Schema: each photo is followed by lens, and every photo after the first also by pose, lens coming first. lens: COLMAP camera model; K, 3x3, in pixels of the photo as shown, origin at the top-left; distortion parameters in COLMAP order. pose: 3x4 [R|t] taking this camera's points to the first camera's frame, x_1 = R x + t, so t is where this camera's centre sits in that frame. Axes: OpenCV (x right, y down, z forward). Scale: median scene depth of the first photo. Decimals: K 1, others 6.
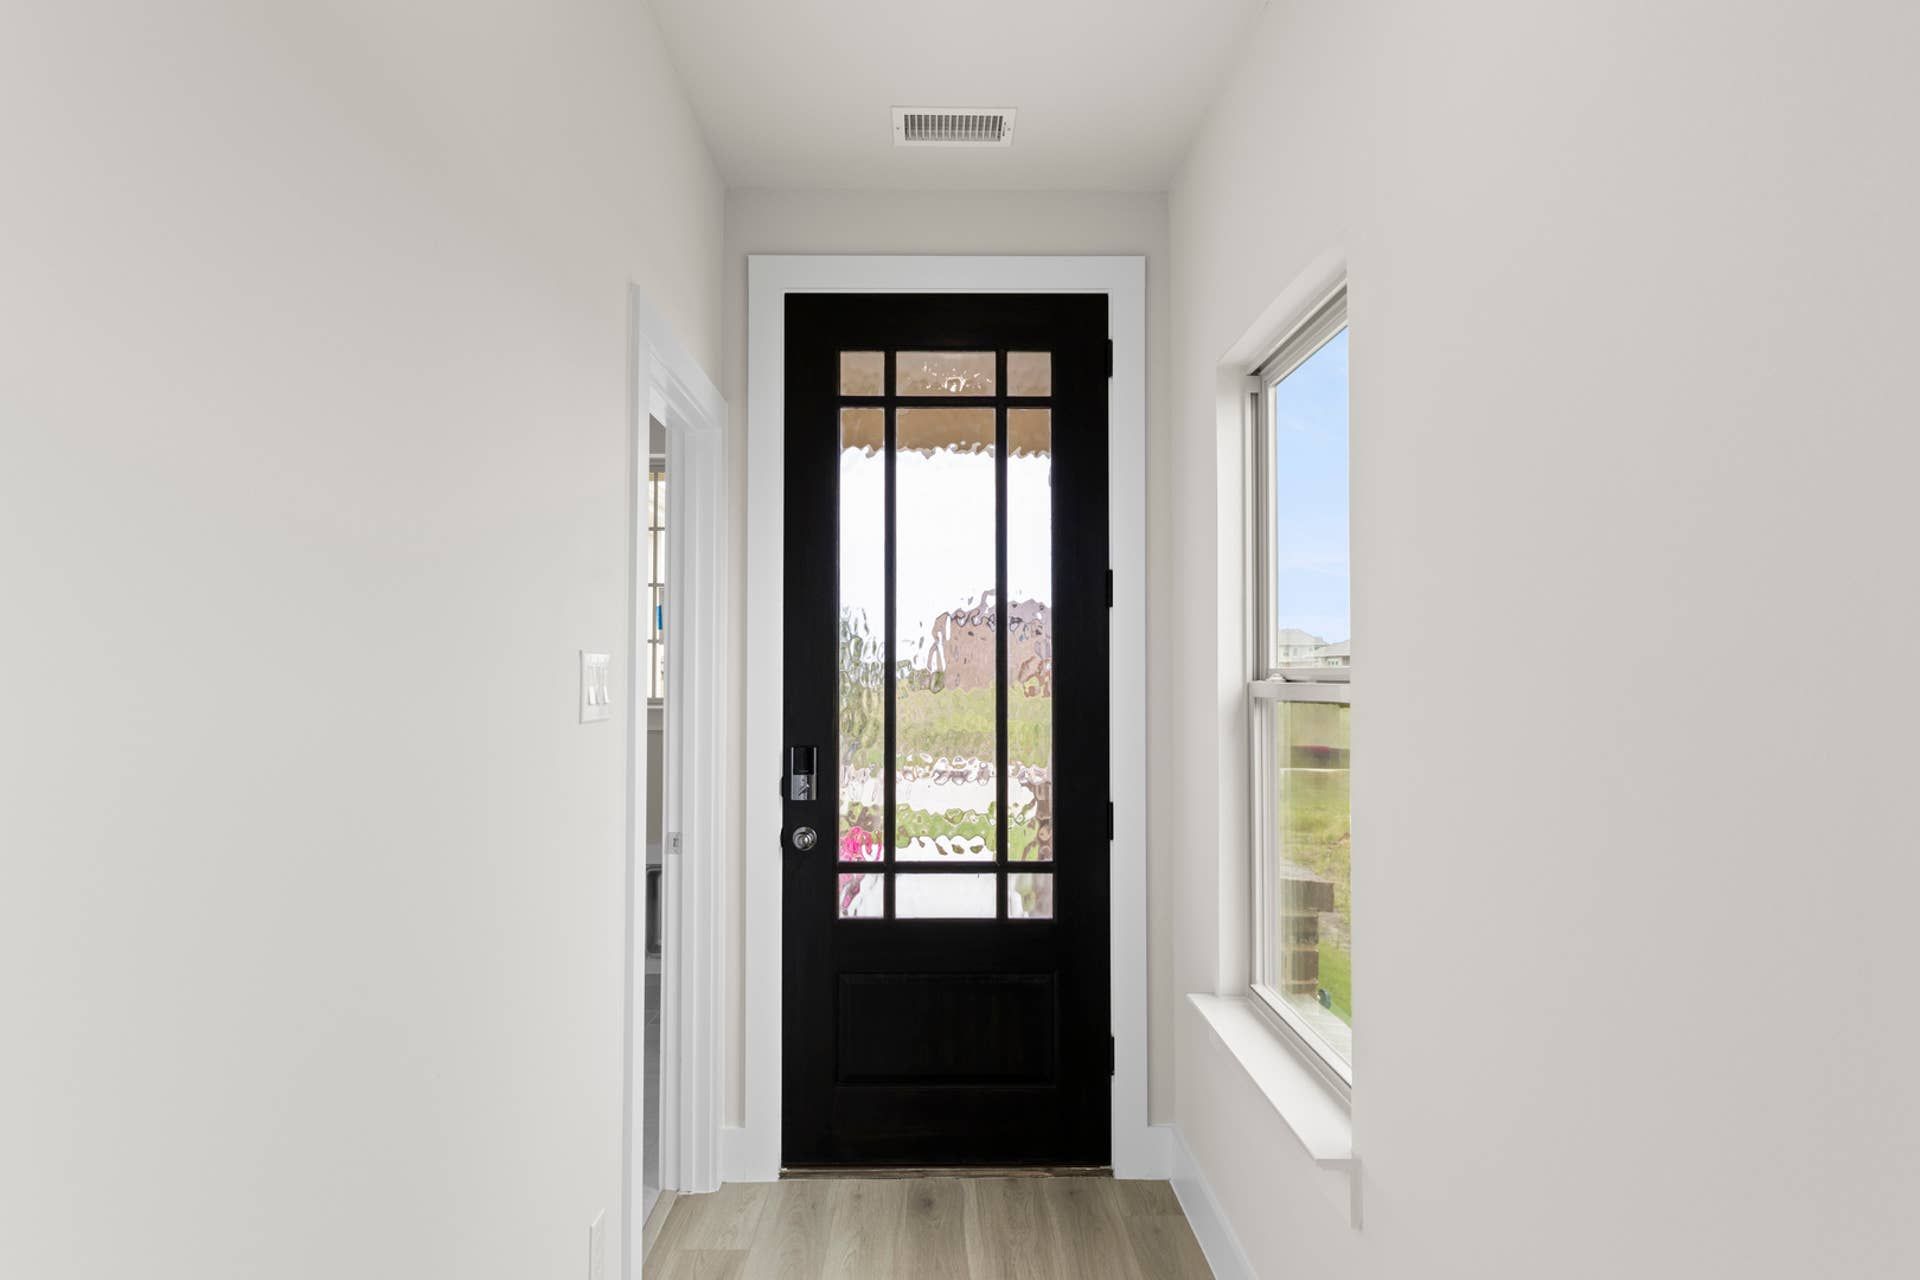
lens RADIAL K [[864.7, 0, 948.9], [0, 864.7, 651.4], [0, 0, 1]] dist [-0.000514, -0.000471]
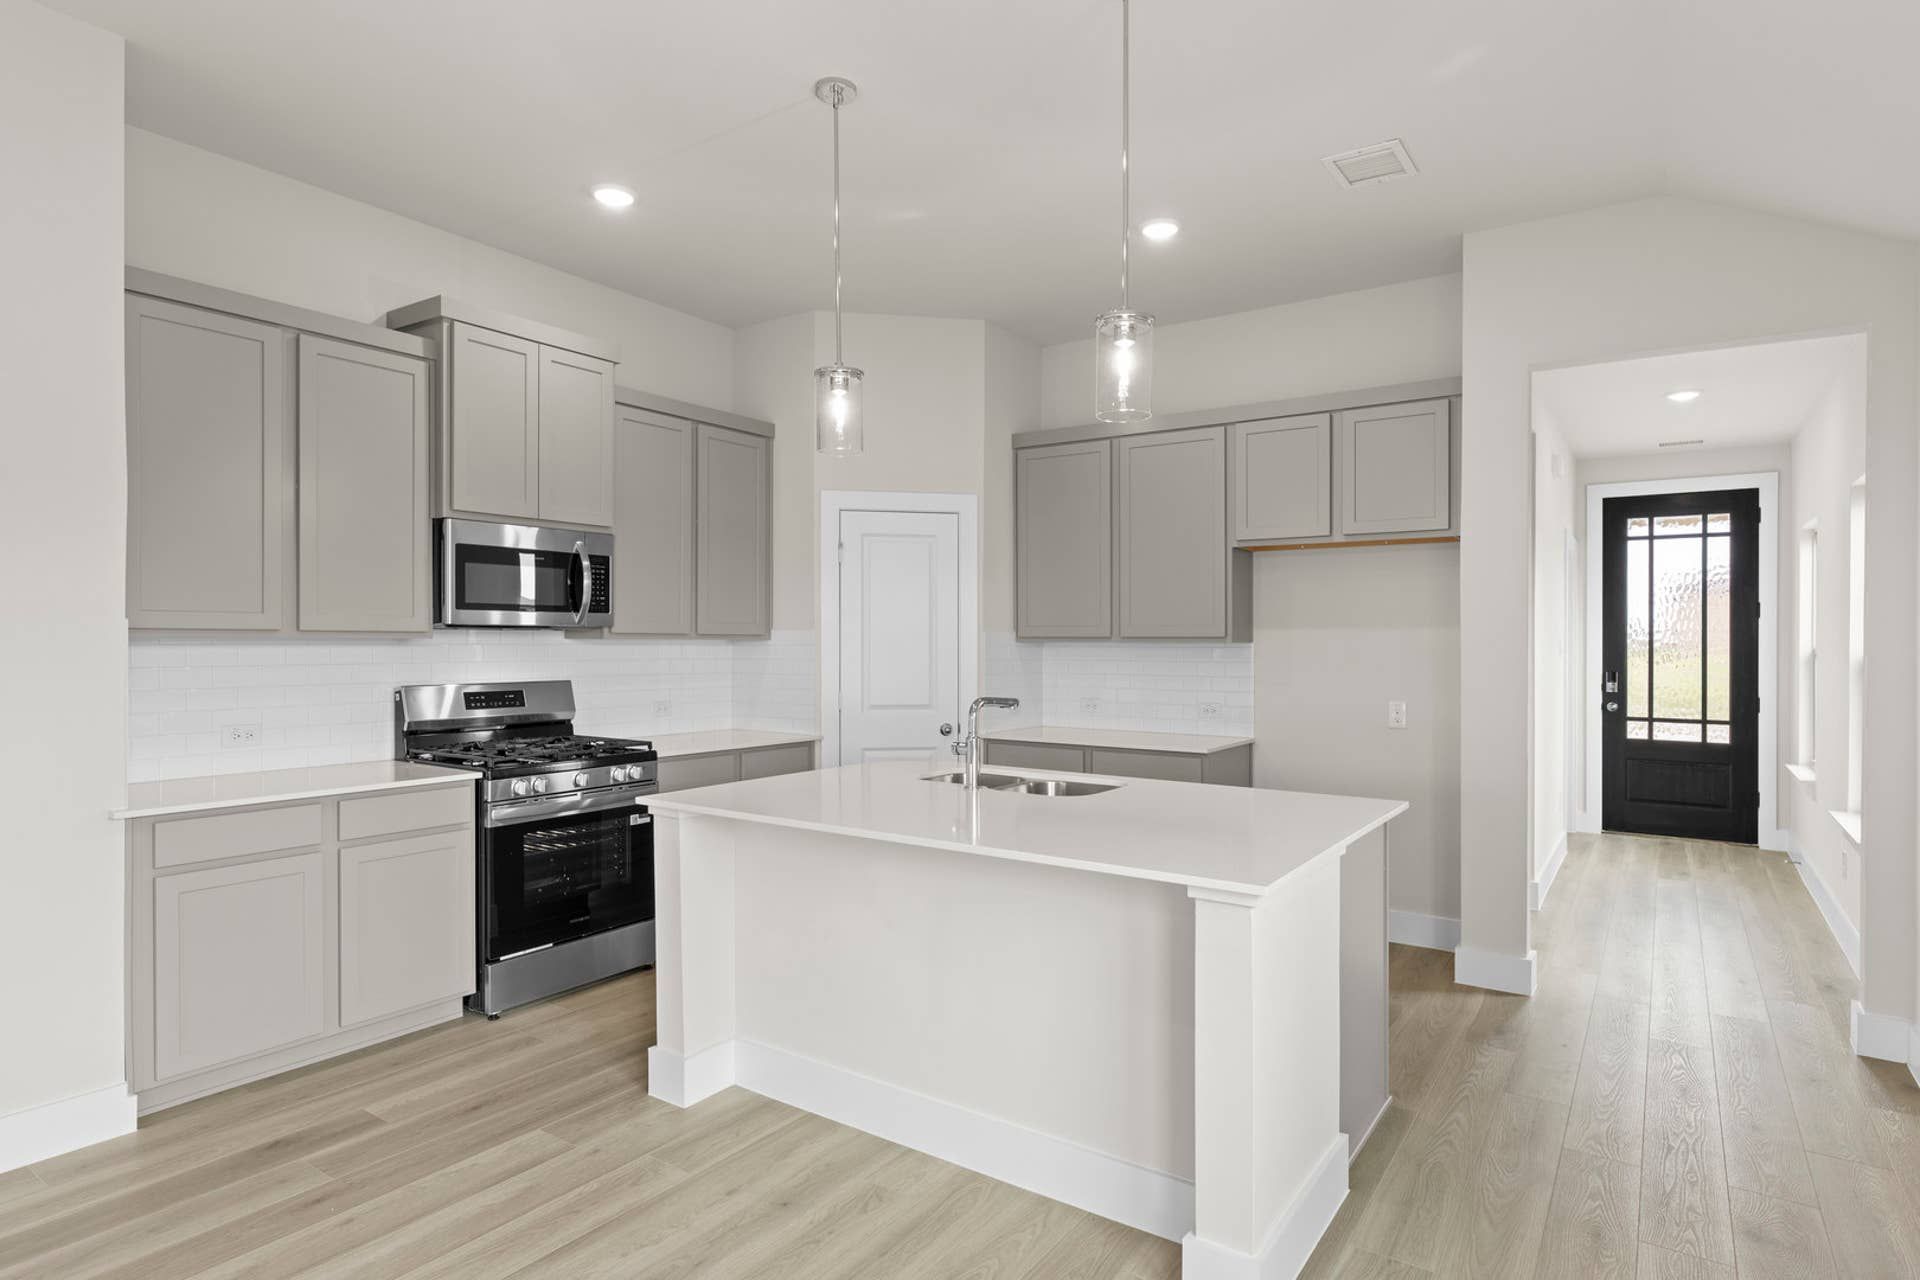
lens RADIAL K [[1039.9, 0, 955.0], [0, 1039.9, 648.6], [0, 0, 1]] dist [-0.000517, 0.000664]
pose [[0.815512, 0.003336, -0.578731, 0.033927], [0.011074, 0.999710, 0.021368, -0.050839], [0.578634, -0.023834, 0.815239, -2.713752]]
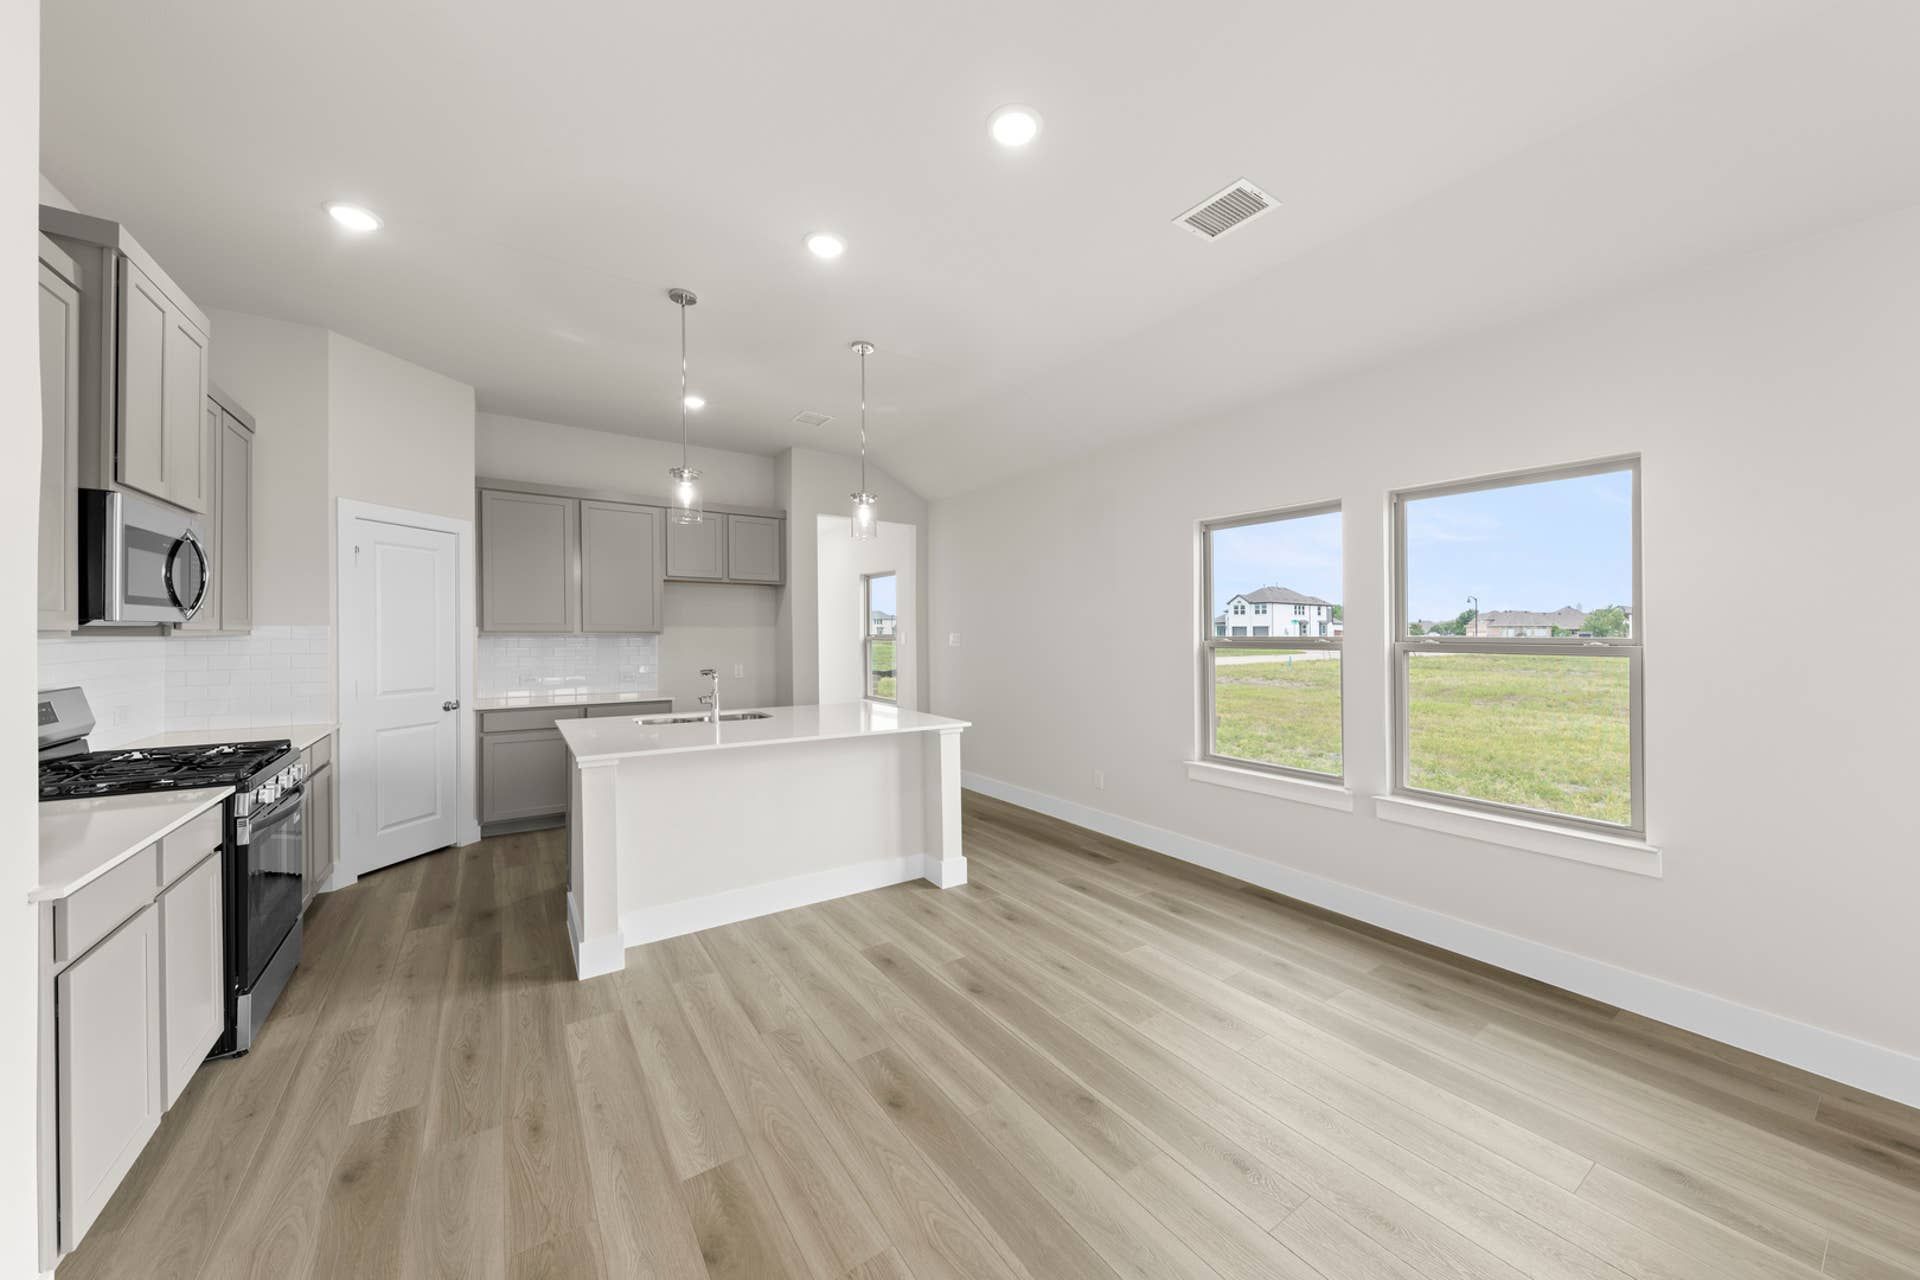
lens RADIAL K [[674.8, 0, 971.7], [0, 674.8, 634.2], [0, 0, 1]] dist [0.013169, -0.006604]
pose [[0.824295, -0.003693, 0.566148, -1.165960], [-0.011656, 0.999656, 0.023492, -0.081991], [-0.566040, -0.025963, 0.823969, -3.189889]]
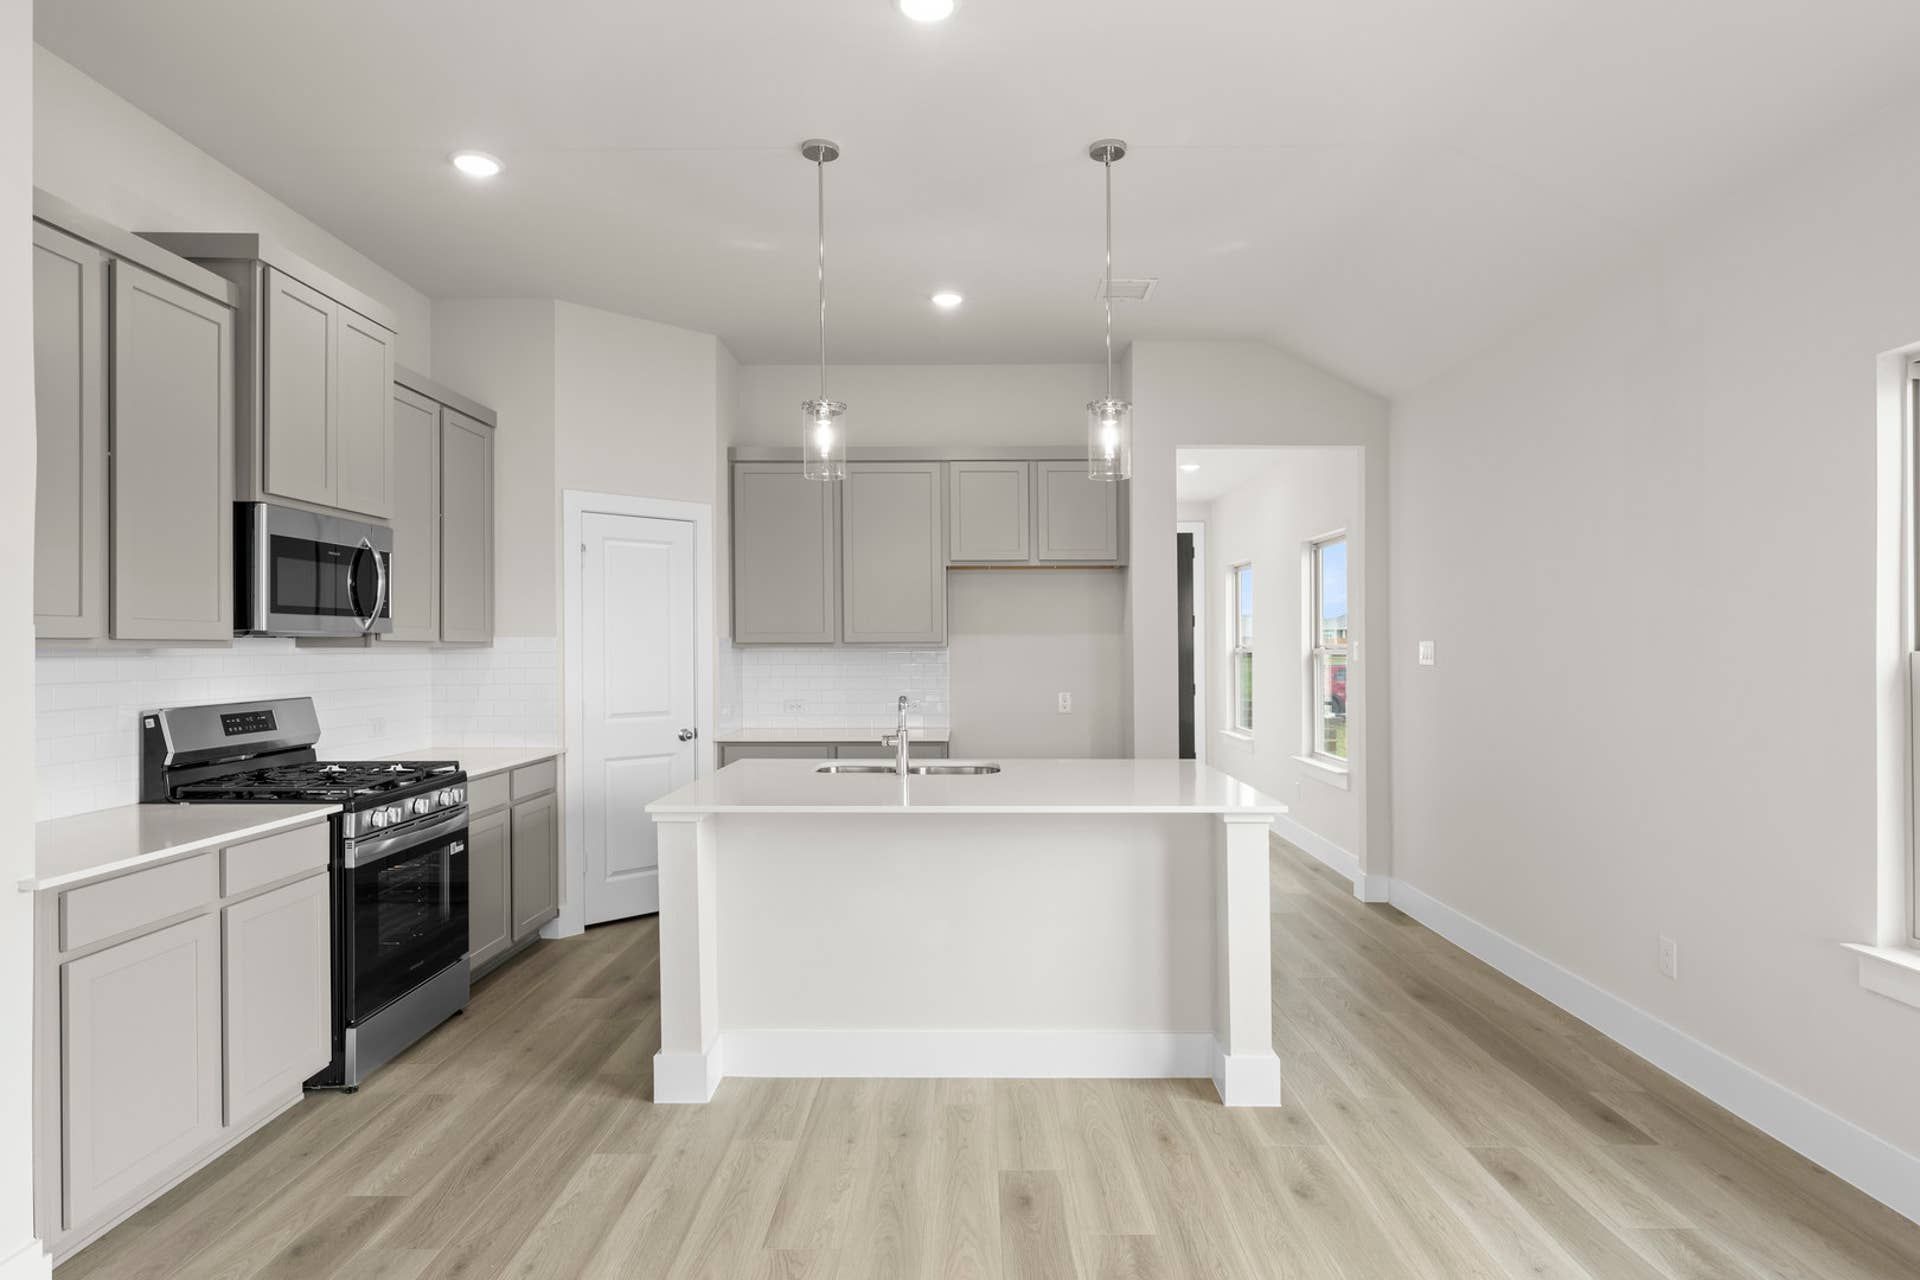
lens RADIAL K [[1079.4, 0, 966.9], [0, 1079.4, 641.9], [0, 0, 1]] dist [0.000271, -0.001538]
pose [[0.999843, -0.006576, -0.016447, -0.633471], [0.006847, 0.999841, 0.016476, -0.066010], [0.016336, -0.016586, 0.999729, -3.236135]]
